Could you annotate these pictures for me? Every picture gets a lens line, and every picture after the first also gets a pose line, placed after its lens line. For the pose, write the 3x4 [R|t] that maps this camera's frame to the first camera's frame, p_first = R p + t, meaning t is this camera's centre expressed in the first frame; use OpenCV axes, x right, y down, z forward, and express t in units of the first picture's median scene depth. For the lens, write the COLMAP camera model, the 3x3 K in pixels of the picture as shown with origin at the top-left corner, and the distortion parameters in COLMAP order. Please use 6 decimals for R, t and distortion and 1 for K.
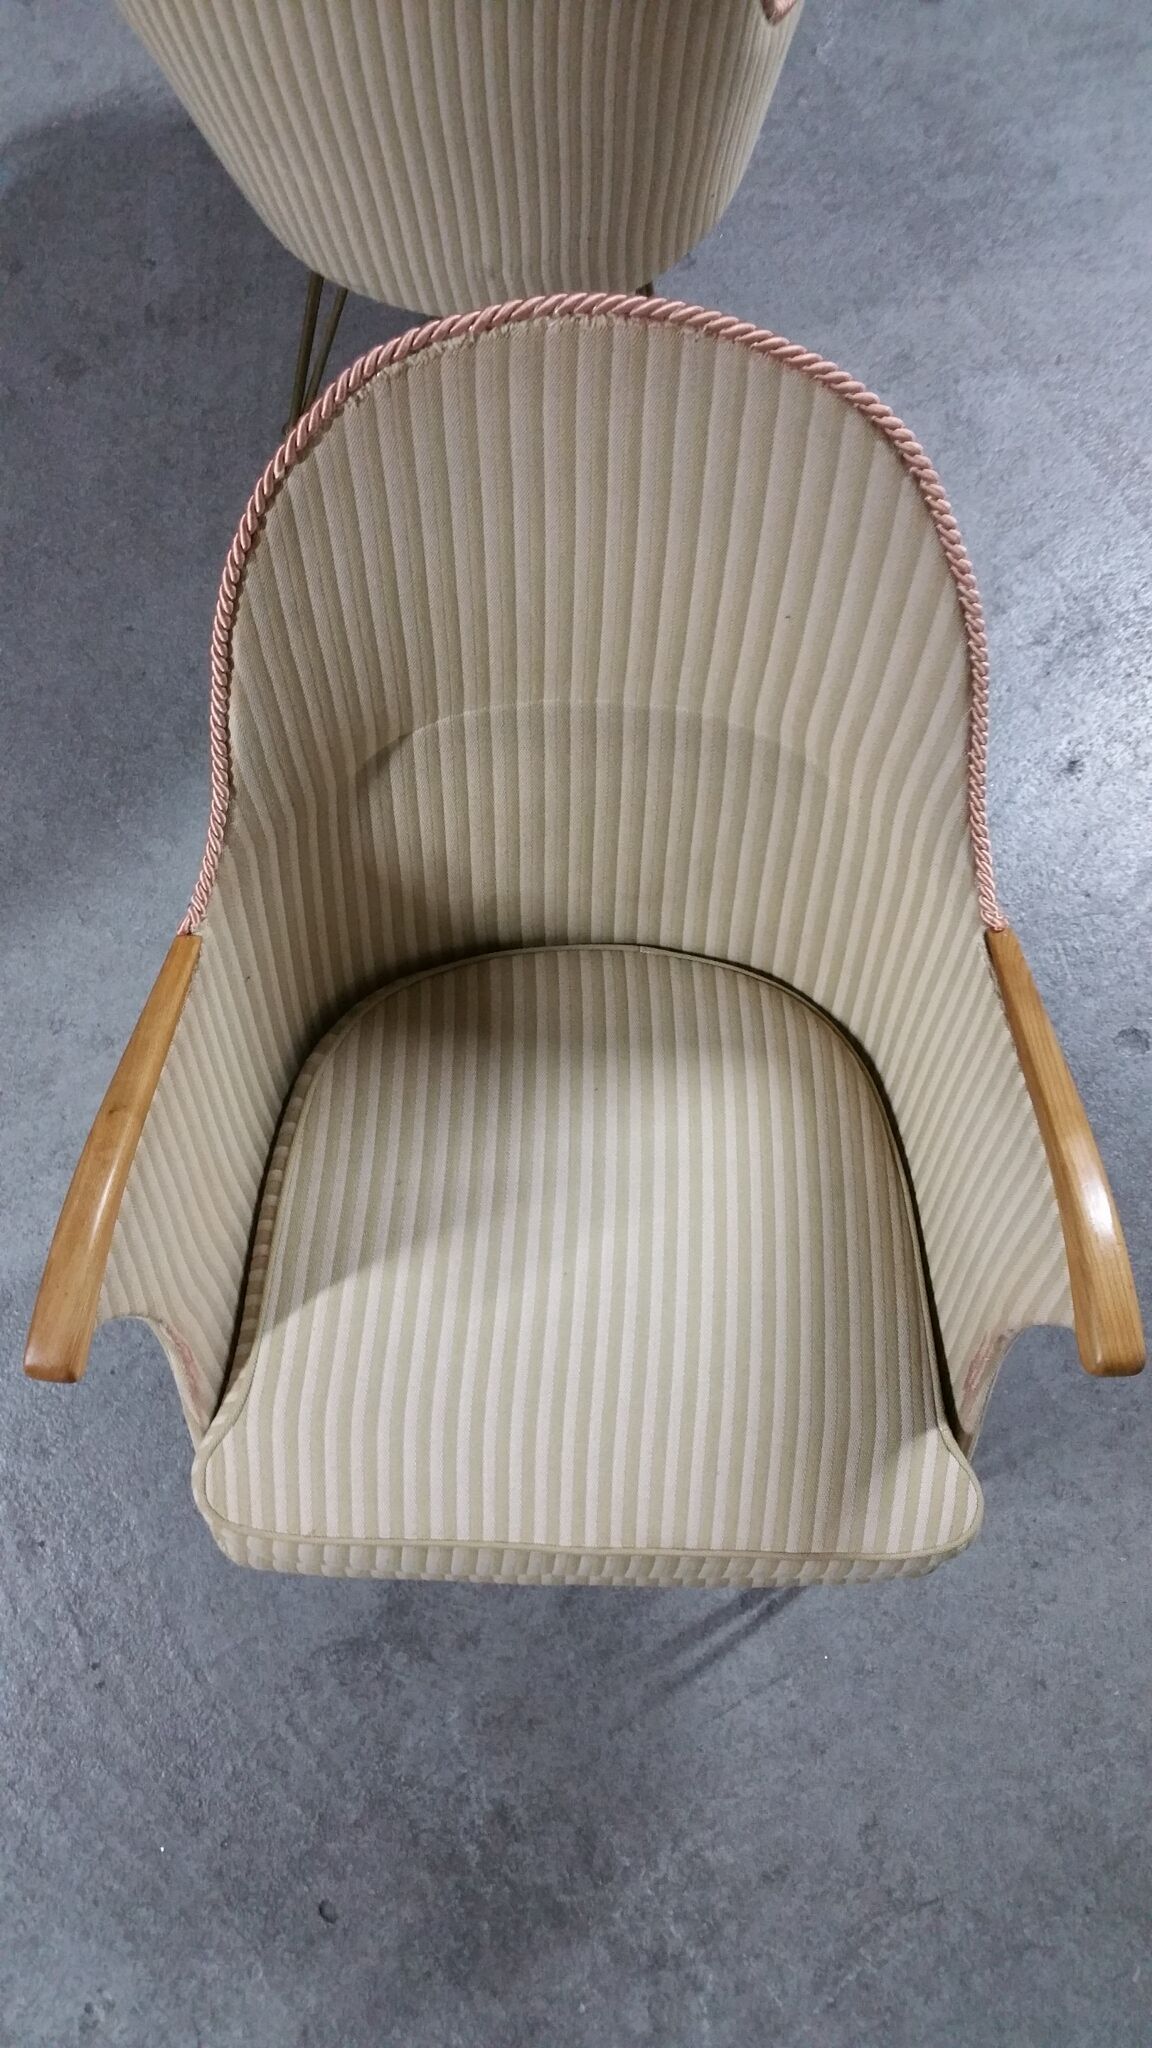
lens RADIAL K [[1677.3, 0, 549.5], [0, 1677.3, 1015.8], [0, 0, 1]] dist [0.132087, -0.286118]
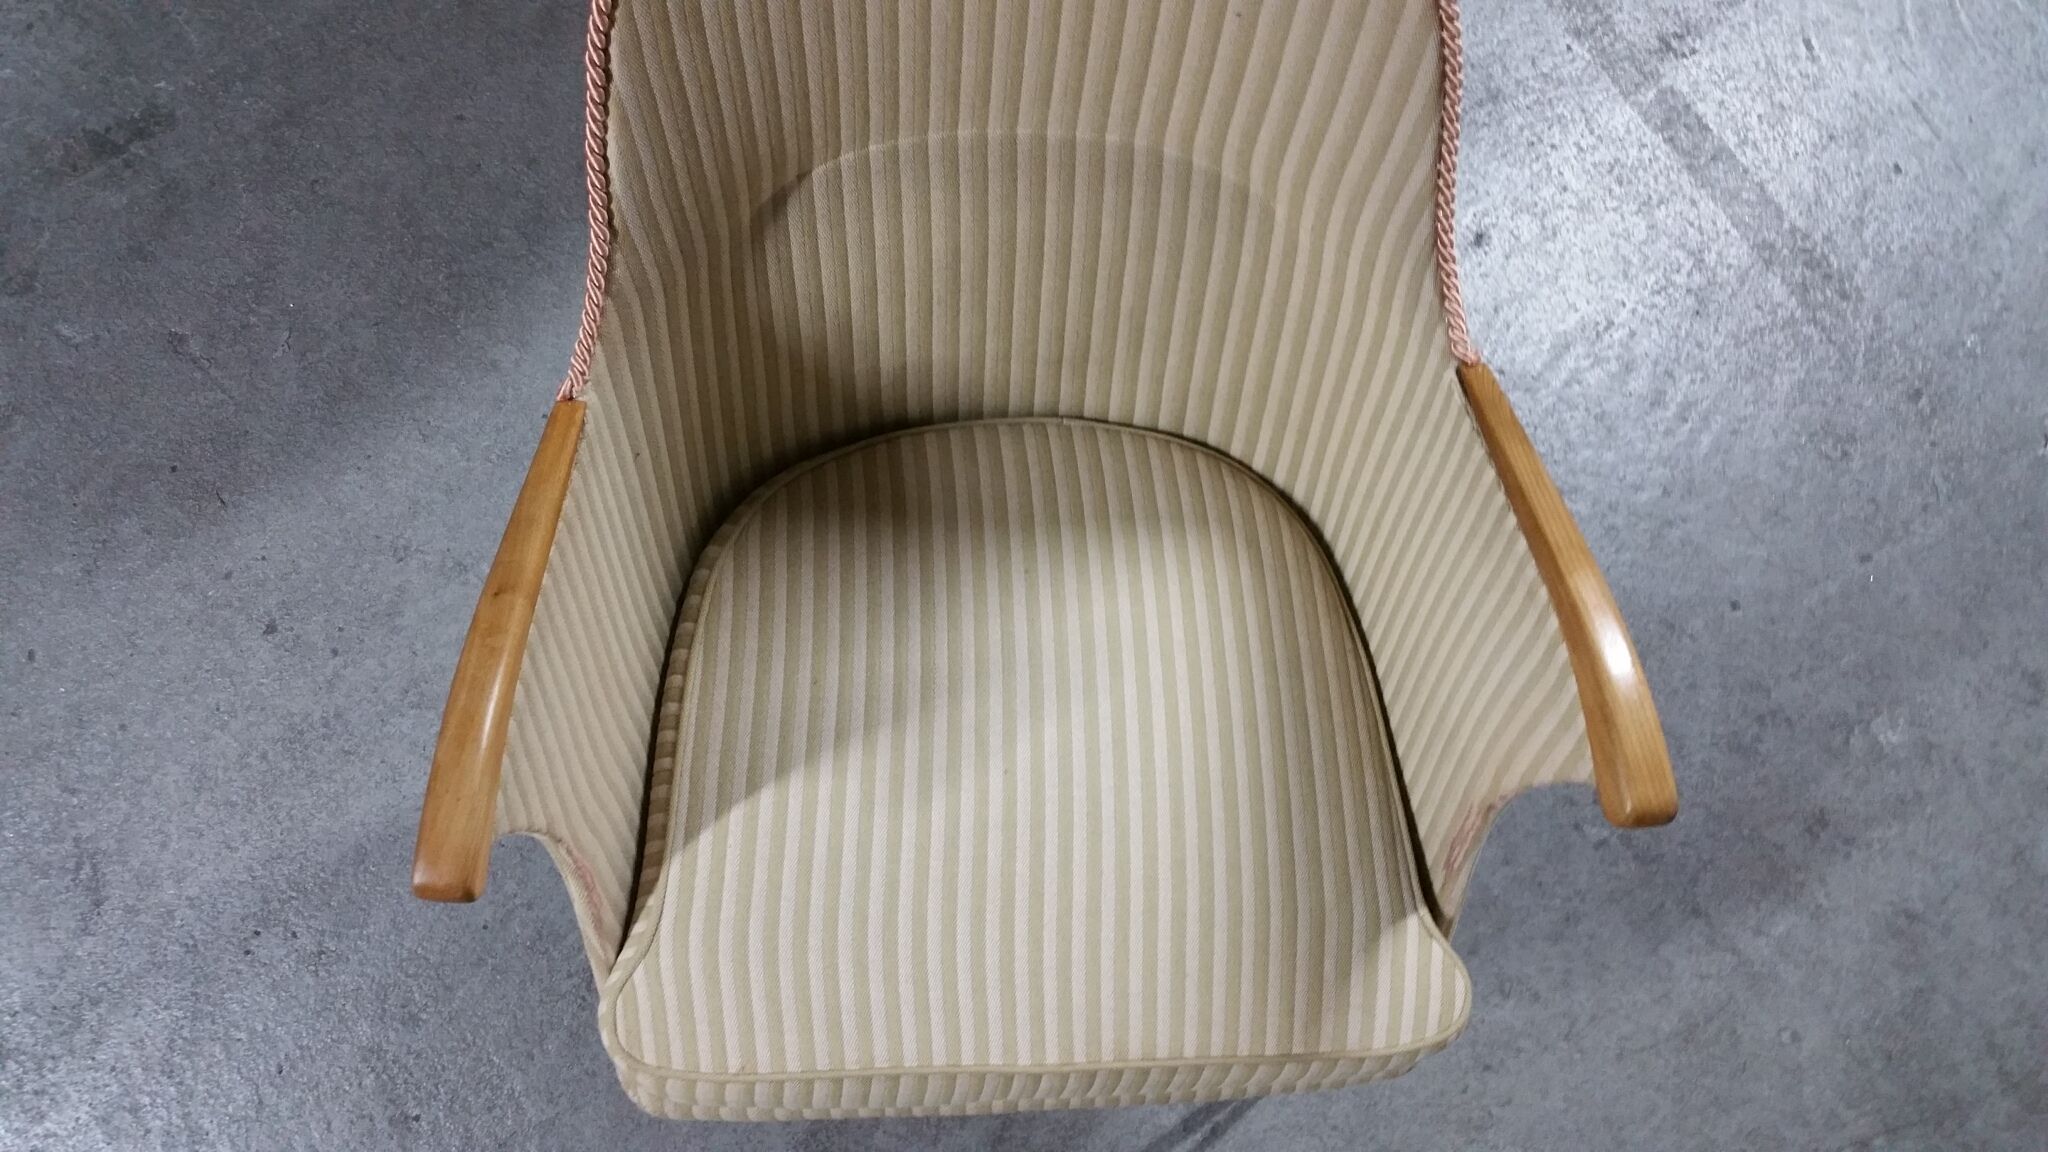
lens RADIAL K [[1677.3, 0, 1020.6], [0, 1677.3, 611.4], [0, 0, 1]] dist [0.132087, -0.286118]
pose [[0.995601, -0.043503, 0.082981, -0.054262], [0.042441, 0.998993, 0.014518, 0.054066], [-0.083529, -0.010933, 0.996445, 0.095891]]
